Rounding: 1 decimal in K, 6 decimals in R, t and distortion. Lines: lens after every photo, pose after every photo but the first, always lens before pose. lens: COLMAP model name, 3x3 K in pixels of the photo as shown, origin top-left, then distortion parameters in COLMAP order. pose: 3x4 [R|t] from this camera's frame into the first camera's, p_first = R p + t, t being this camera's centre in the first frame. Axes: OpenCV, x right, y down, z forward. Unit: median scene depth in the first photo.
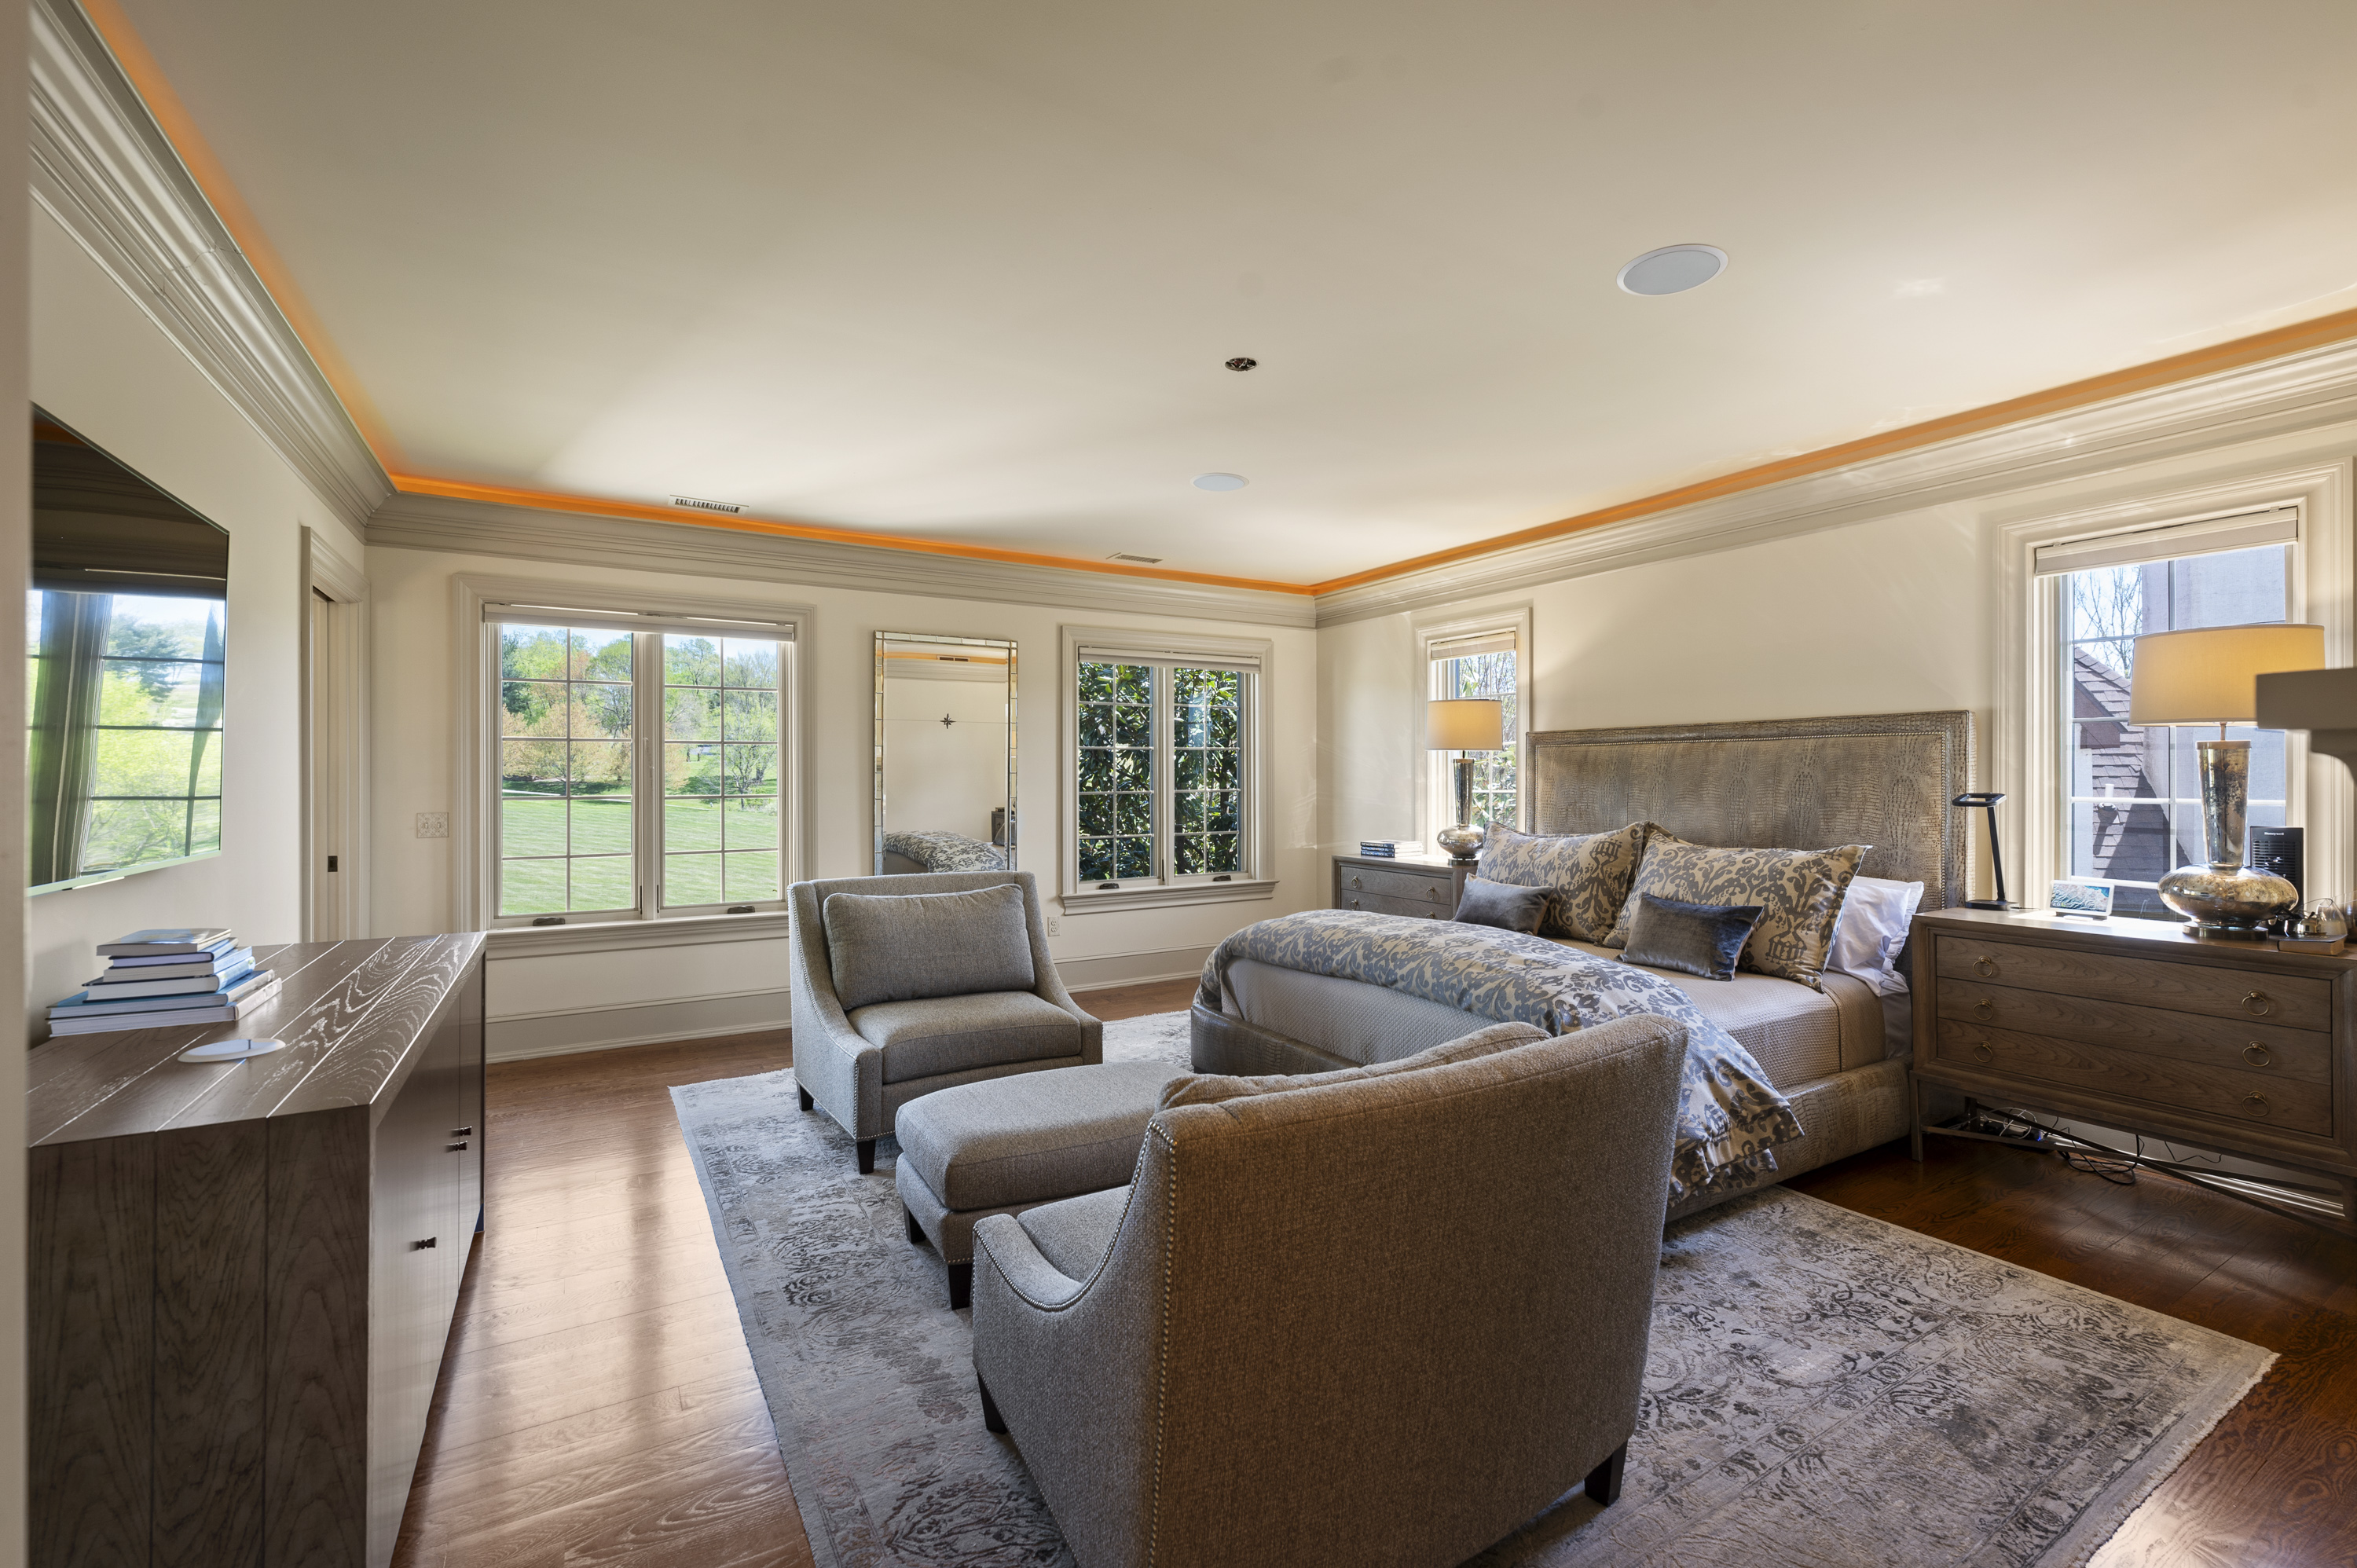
lens RADIAL K [[1014.2, 0, 1180.8], [0, 1014.2, 774.6], [0, 0, 1]] dist [0.000969, -0.000168]
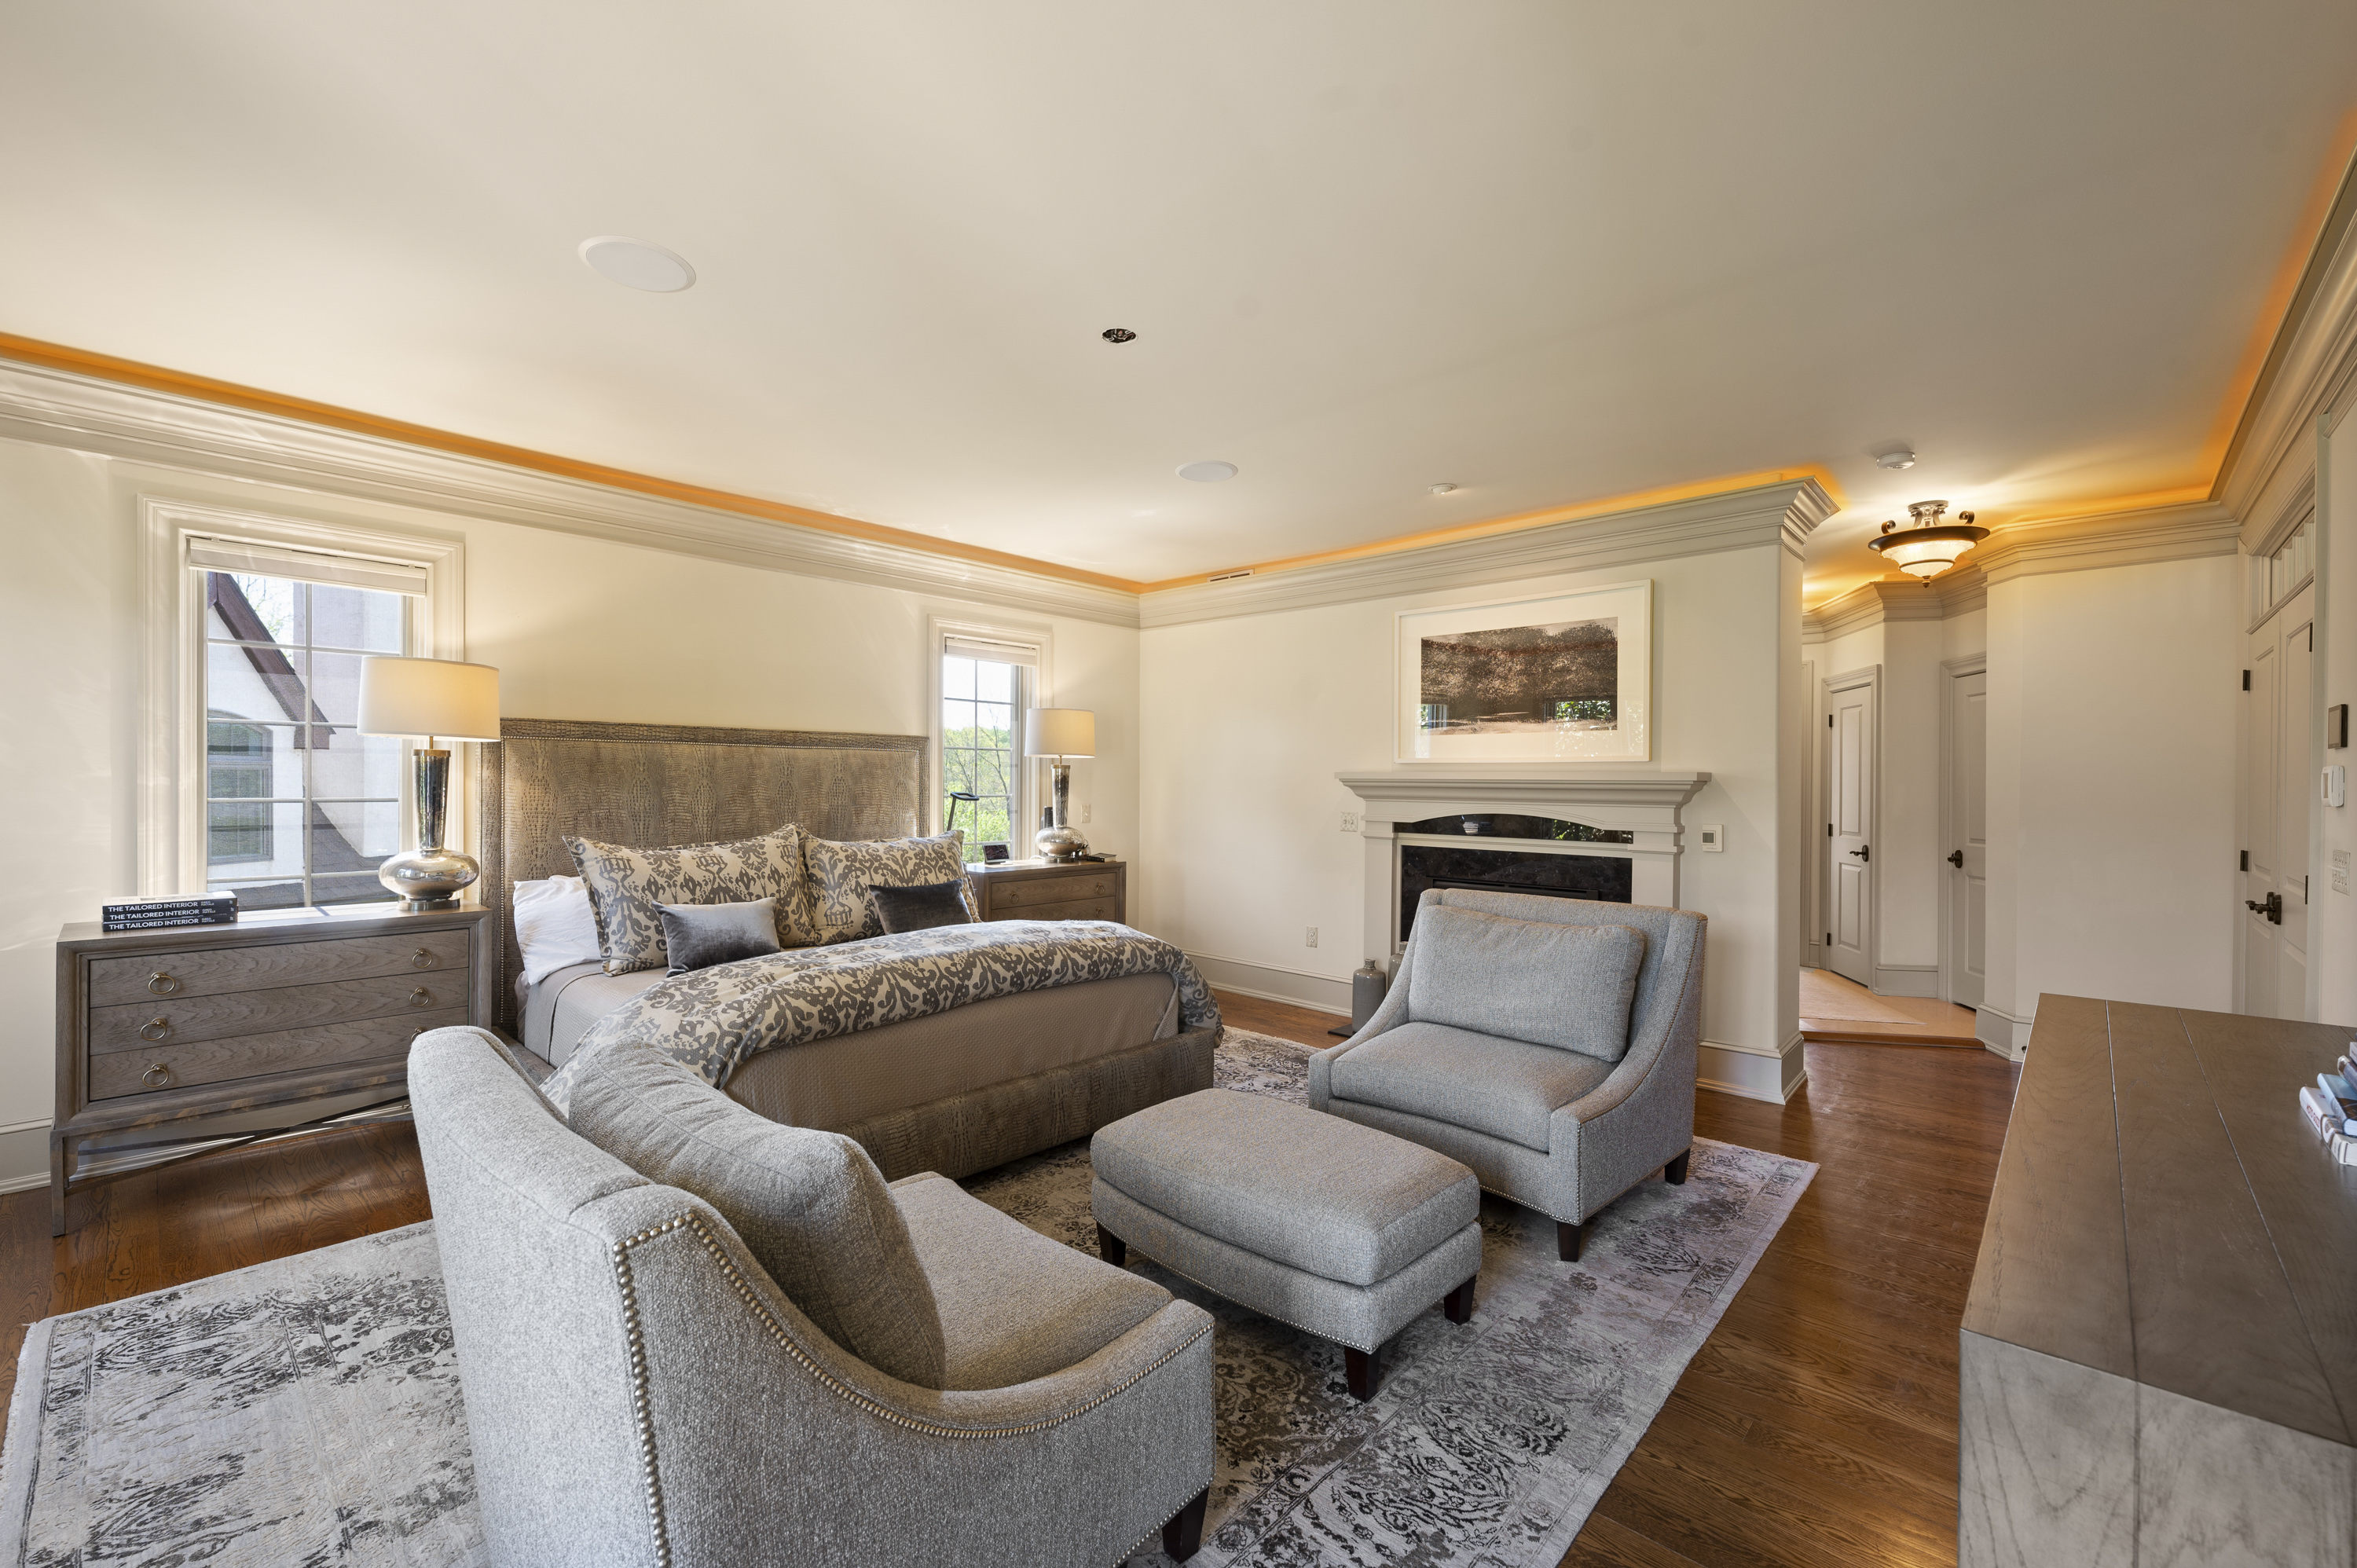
lens RADIAL K [[1014.2, 0, 1174.7], [0, 1014.2, 789.4], [0, 0, 1]] dist [0.000969, -0.000168]
pose [[-0.300516, -0.007216, 0.953750, -0.671680], [-0.008922, 0.999949, 0.004755, 0.003557], [-0.953735, -0.007081, -0.300565, 0.978638]]
